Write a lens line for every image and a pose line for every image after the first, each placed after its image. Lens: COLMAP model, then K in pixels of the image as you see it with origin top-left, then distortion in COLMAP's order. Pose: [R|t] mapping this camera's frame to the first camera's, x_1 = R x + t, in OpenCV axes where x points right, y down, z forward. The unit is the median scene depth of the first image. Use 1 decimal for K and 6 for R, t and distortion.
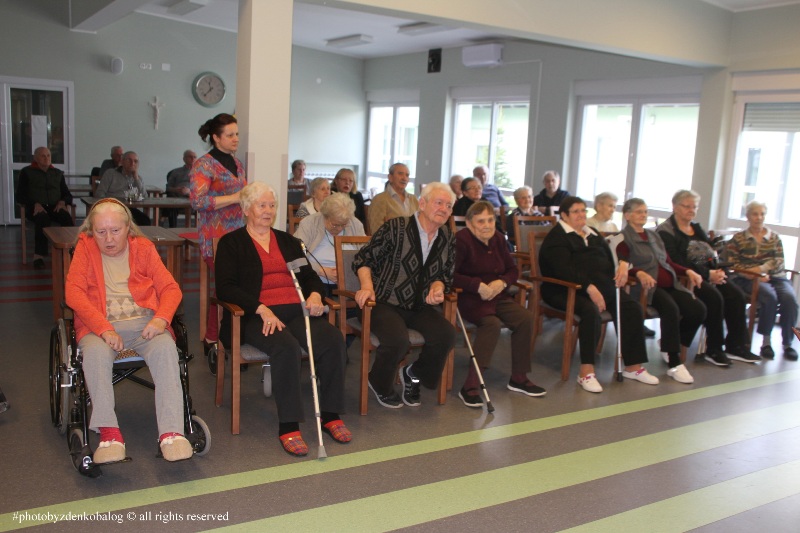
lens RADIAL K [[784.6, 0, 401.4], [0, 784.6, 272.1], [0, 0, 1]] dist [-0.053702, 0.000000]
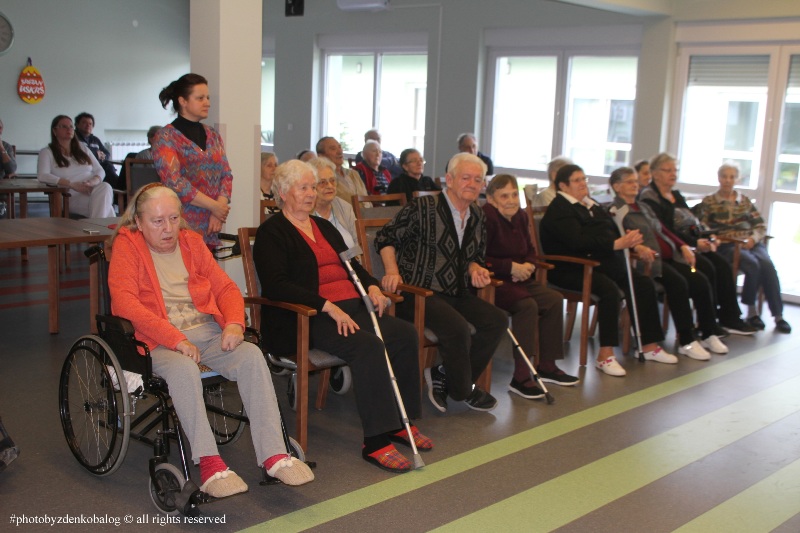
lens RADIAL K [[979.5, 0, 400.5], [0, 979.5, 270.6], [0, 0, 1]] dist [0.017238, 0.000000]
pose [[0.964835, -0.055805, 0.256863, -0.293151], [0.052380, 0.998424, 0.020165, -0.007659], [-0.257583, -0.006002, 0.966237, -0.053869]]
